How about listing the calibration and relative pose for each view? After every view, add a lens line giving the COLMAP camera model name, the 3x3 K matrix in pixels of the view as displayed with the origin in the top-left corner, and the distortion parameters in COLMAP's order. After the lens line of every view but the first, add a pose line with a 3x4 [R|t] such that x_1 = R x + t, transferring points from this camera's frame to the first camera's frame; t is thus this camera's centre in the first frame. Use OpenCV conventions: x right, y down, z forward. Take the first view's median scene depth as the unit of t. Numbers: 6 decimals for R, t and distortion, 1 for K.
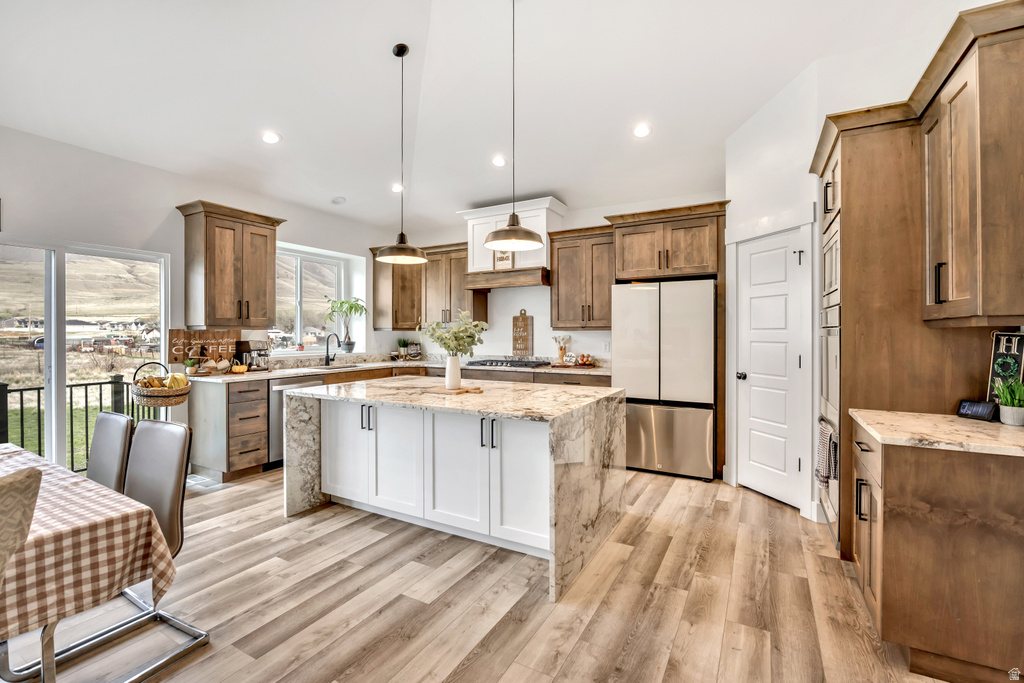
lens RADIAL K [[451.4, 0, 510.4], [0, 451.4, 335.9], [0, 0, 1]] dist [-0.014190, 0.000016]
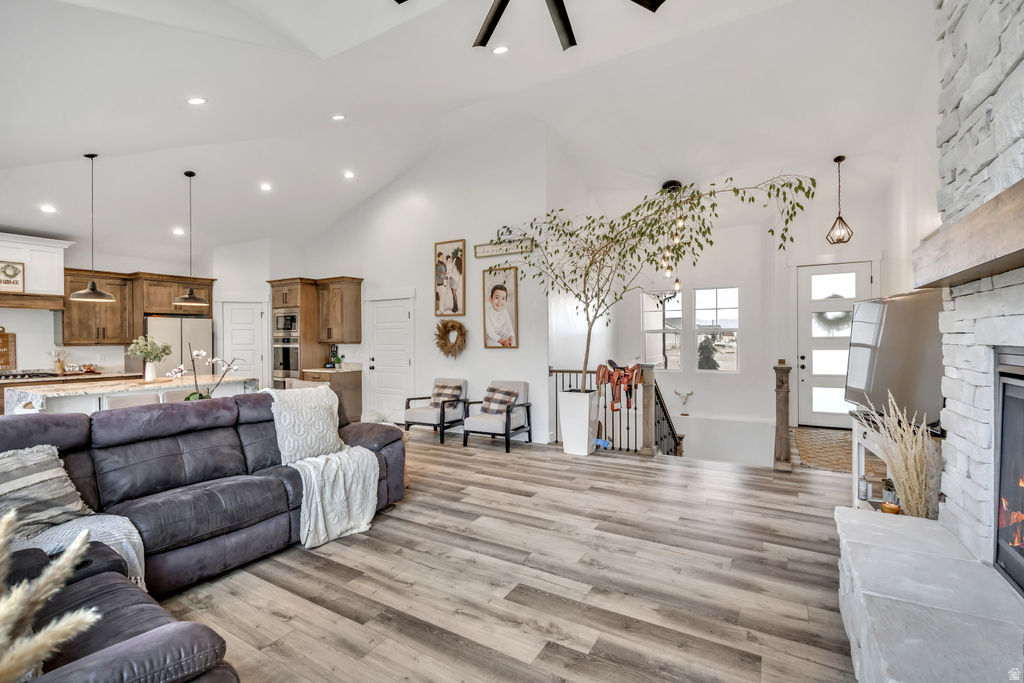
lens RADIAL K [[451.4, 0, 513.3], [0, 451.4, 341.8], [0, 0, 1]] dist [-0.014190, 0.000016]
pose [[0.022103, -0.005563, 0.999740, -1.300424], [0.012120, 0.999913, 0.005296, -0.018816], [-0.999682, 0.012000, 0.022169, -0.308752]]
